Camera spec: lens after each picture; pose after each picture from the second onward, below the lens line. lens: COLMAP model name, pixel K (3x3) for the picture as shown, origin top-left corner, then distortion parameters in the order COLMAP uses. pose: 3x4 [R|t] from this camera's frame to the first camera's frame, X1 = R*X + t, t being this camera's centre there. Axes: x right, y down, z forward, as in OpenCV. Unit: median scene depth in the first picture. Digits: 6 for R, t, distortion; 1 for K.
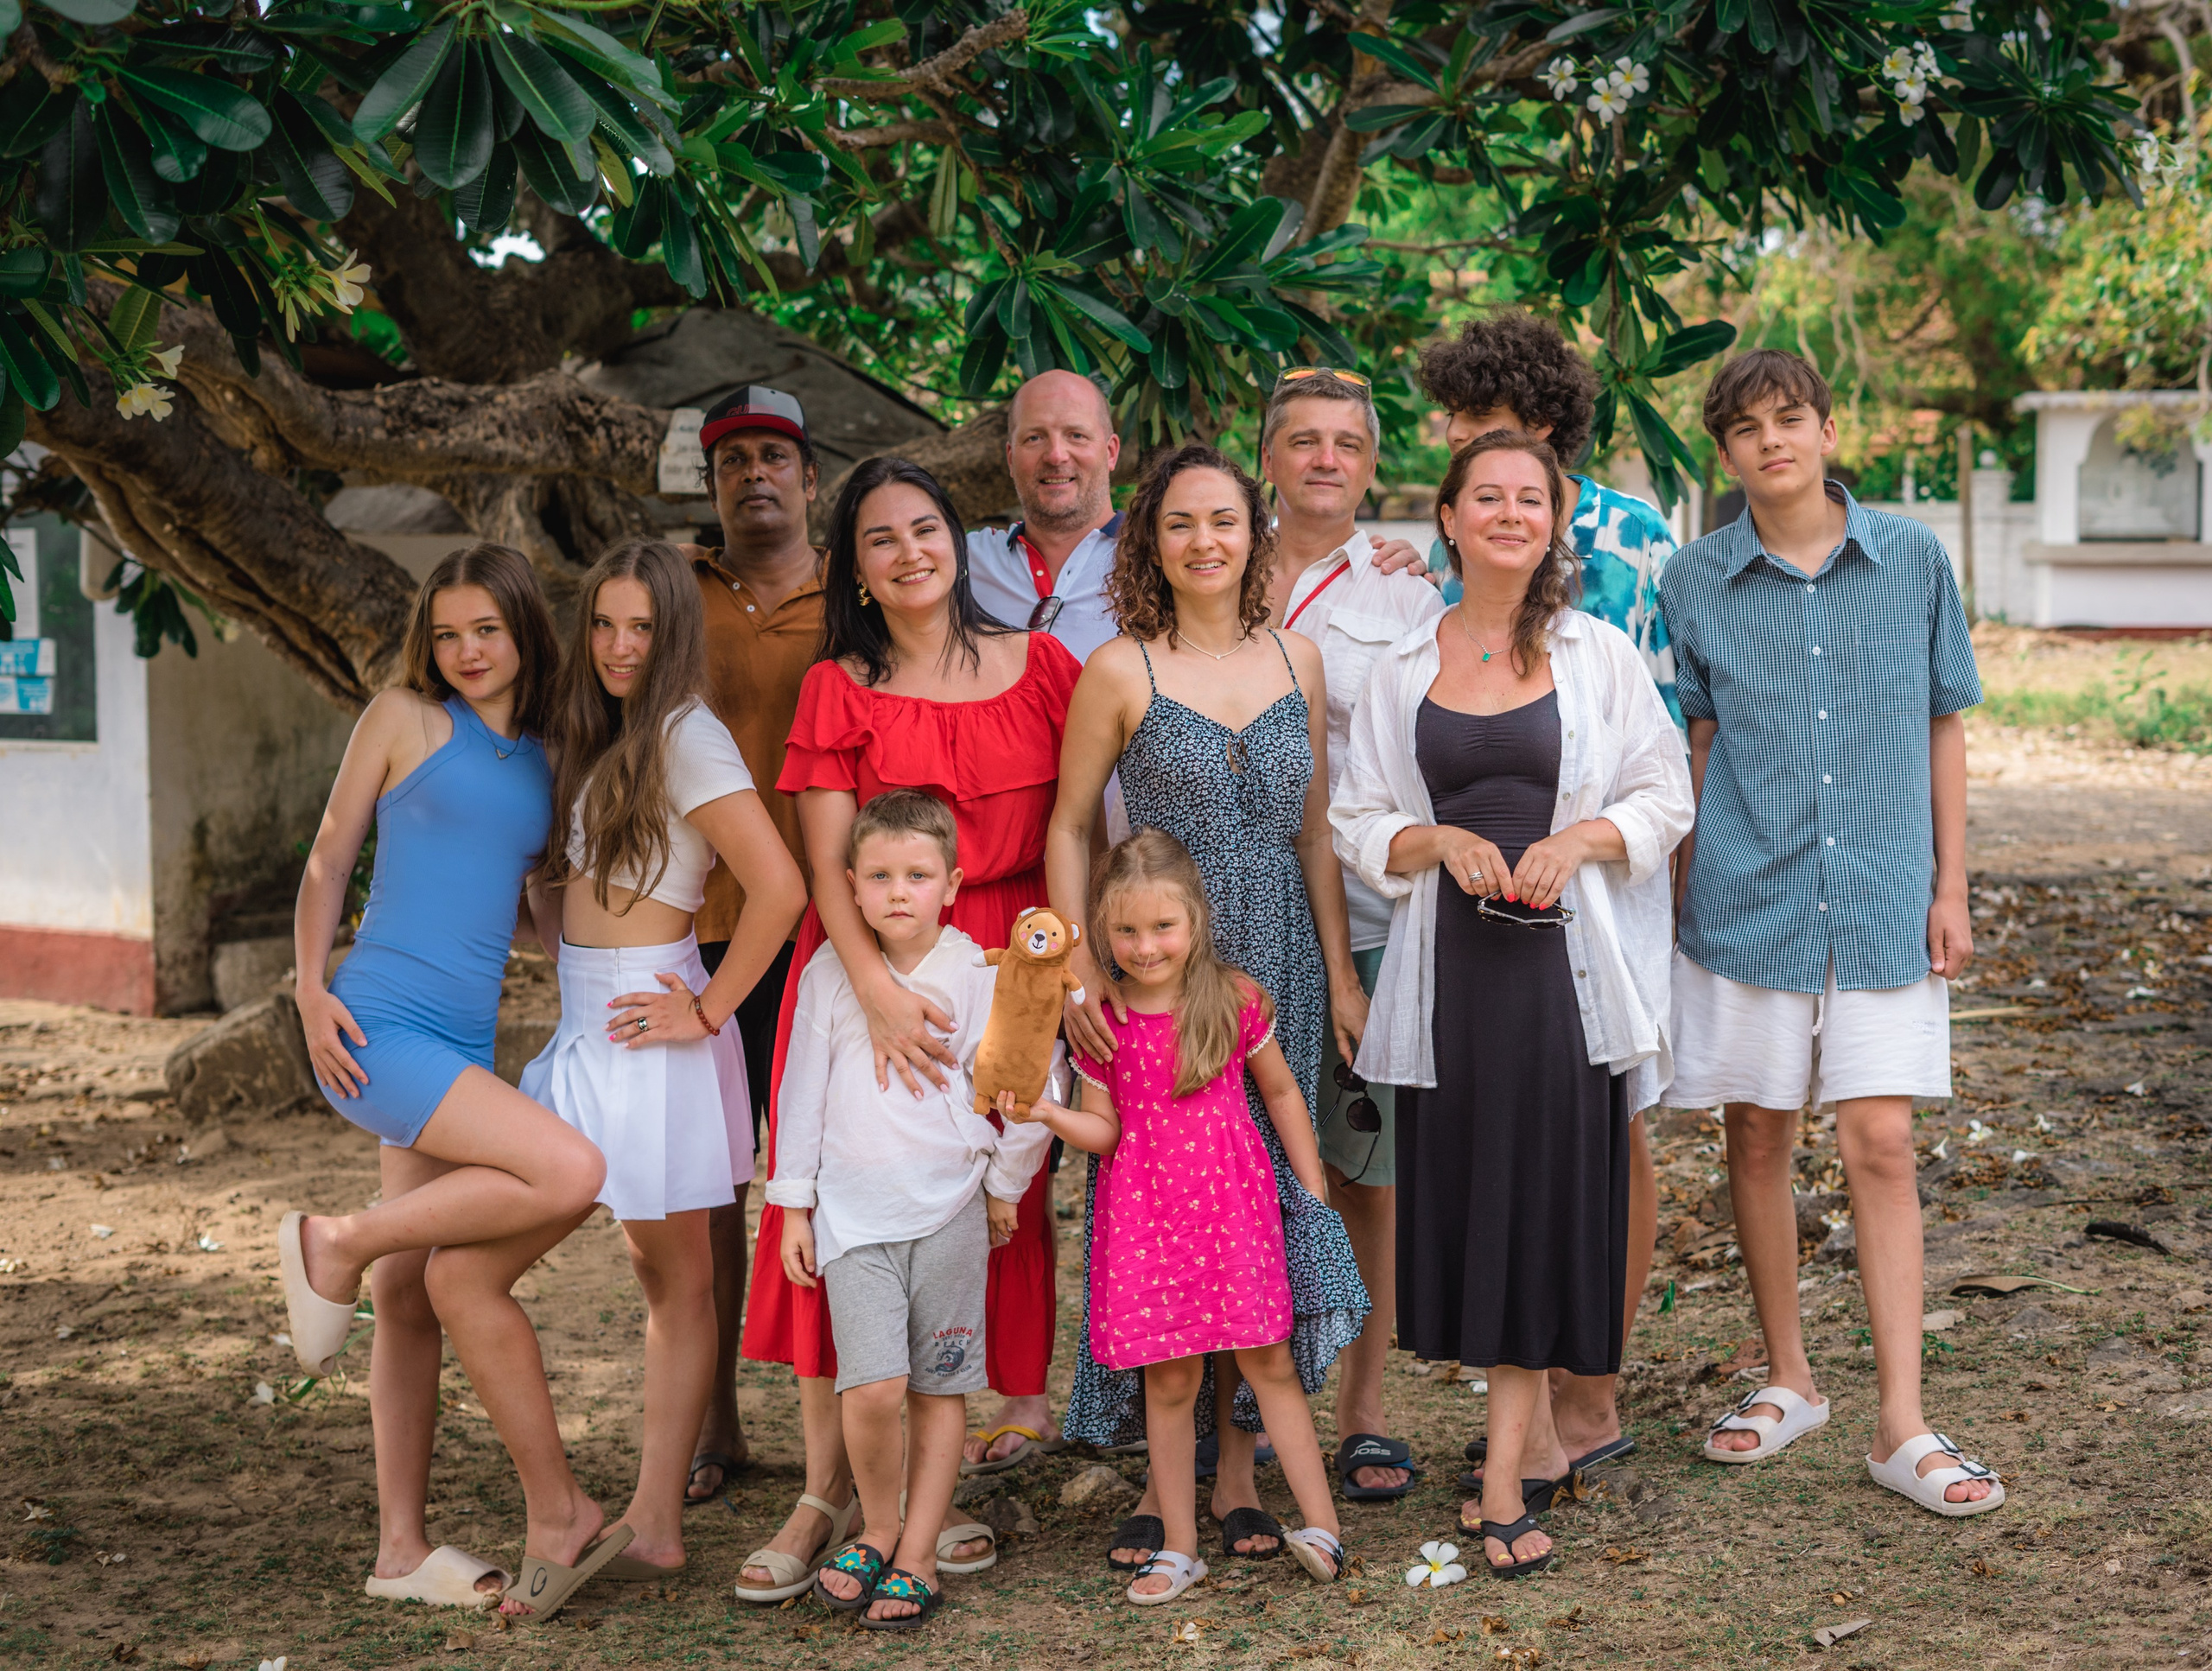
lens RADIAL K [[3195.4, 0, 1107.1], [0, 3195.4, 822.6], [0, 0, 1]] dist [0.027742, 0.000000]
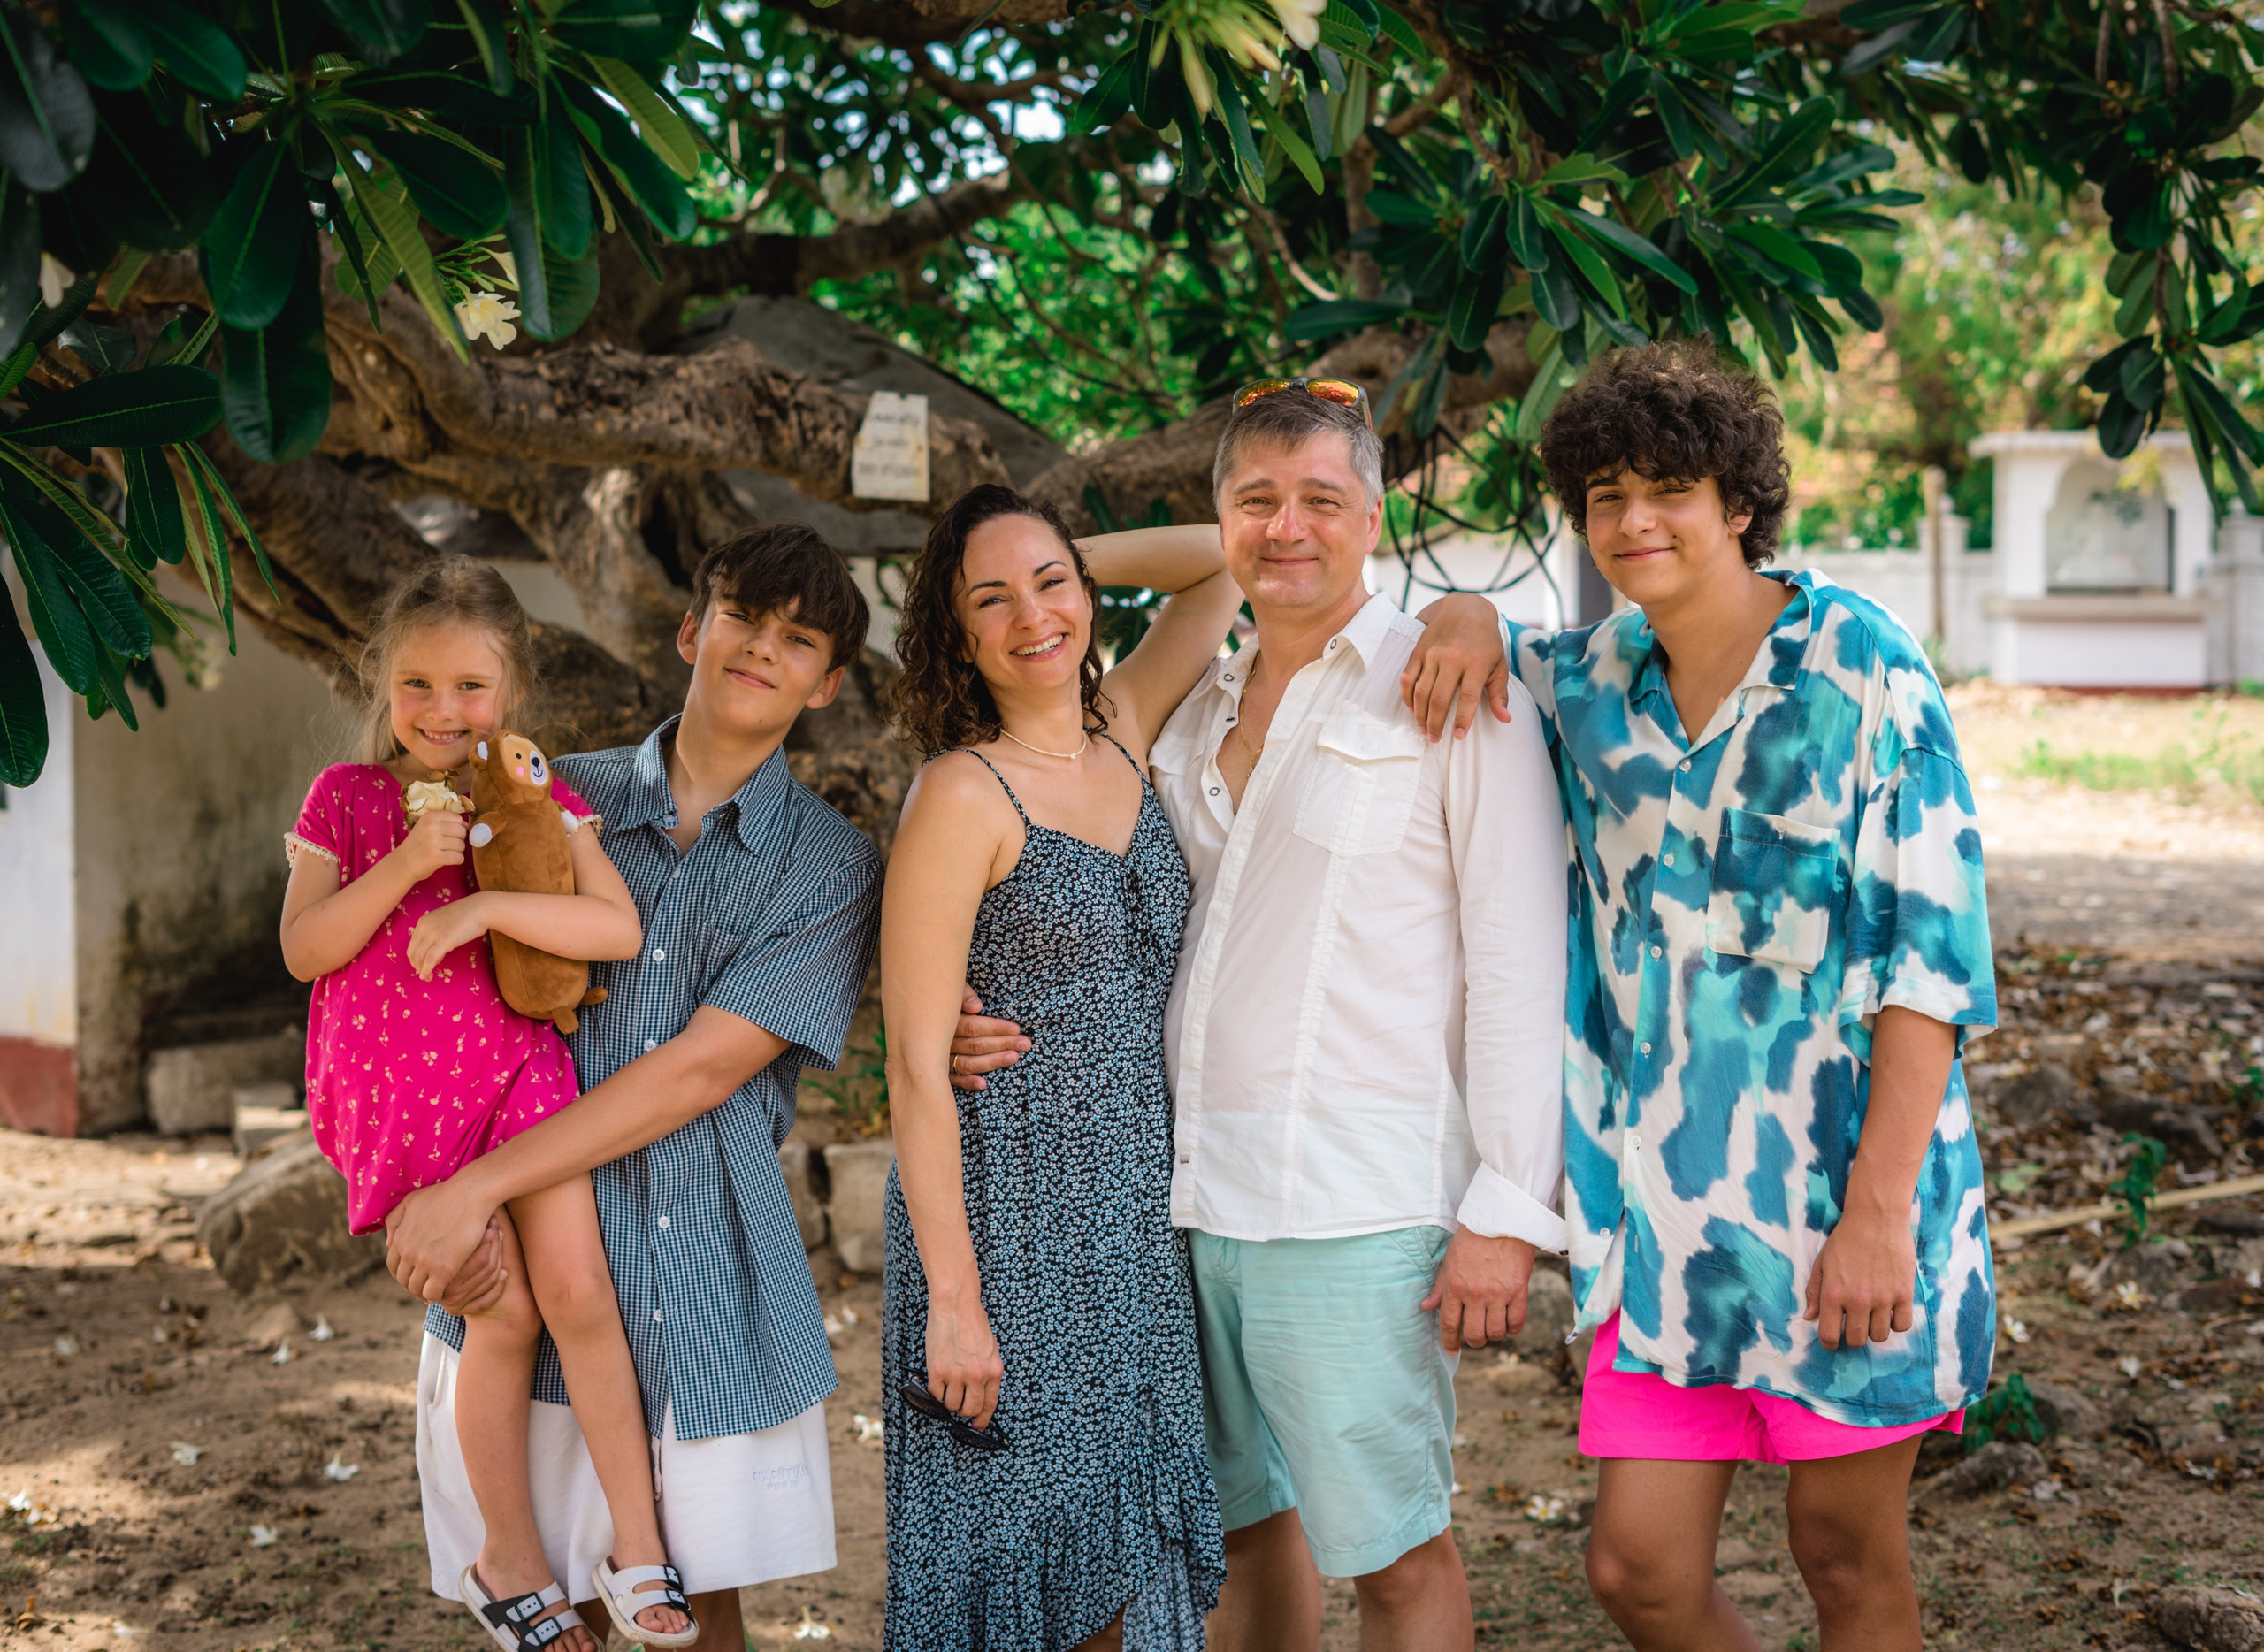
lens RADIAL K [[3403.9, 0, 1130.4], [0, 3403.9, 831.4], [0, 0, 1]] dist [0.012018, 0.000000]
pose [[0.998357, -0.000594, 0.057292, -0.117192], [0.001639, 0.999833, -0.018192, -0.004526], [-0.057272, 0.018256, 0.998192, 0.151061]]
